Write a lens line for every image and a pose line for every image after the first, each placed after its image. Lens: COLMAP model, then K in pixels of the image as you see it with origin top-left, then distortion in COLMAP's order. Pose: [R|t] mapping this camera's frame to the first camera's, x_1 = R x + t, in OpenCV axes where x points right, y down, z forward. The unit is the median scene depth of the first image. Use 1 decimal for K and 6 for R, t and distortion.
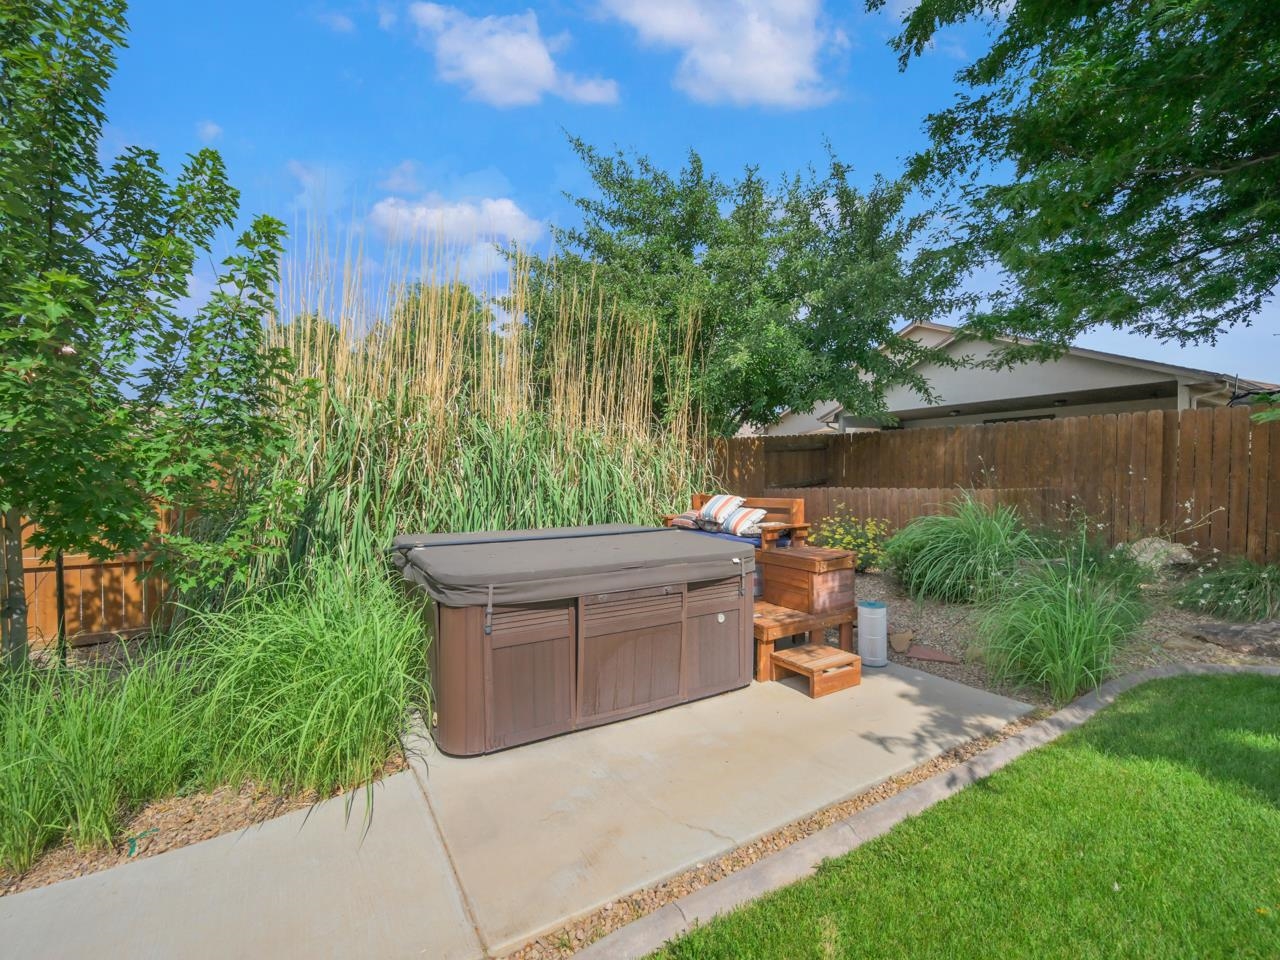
lens RADIAL K [[576.7, 0, 642.8], [0, 576.7, 470.6], [0, 0, 1]] dist [-0.001316, 0.000078]
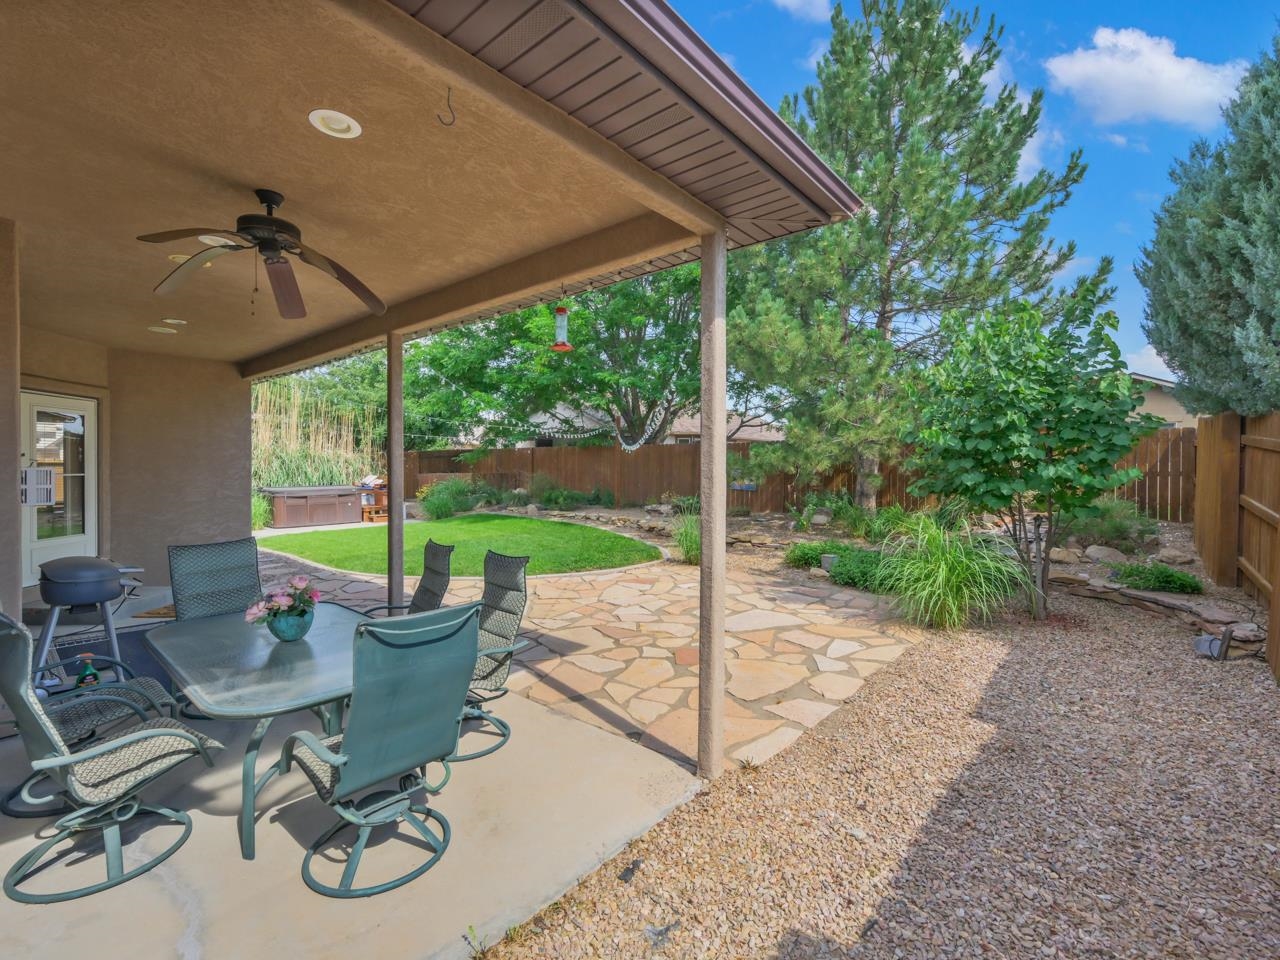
lens RADIAL K [[576.7, 0, 642.8], [0, 576.7, 470.6], [0, 0, 1]] dist [-0.001316, 0.000078]
pose [[0.951981, -0.001133, 0.306154, 0.522111], [-0.007041, 0.999648, 0.025593, -0.064287], [-0.306075, -0.026520, 0.951638, -2.146642]]
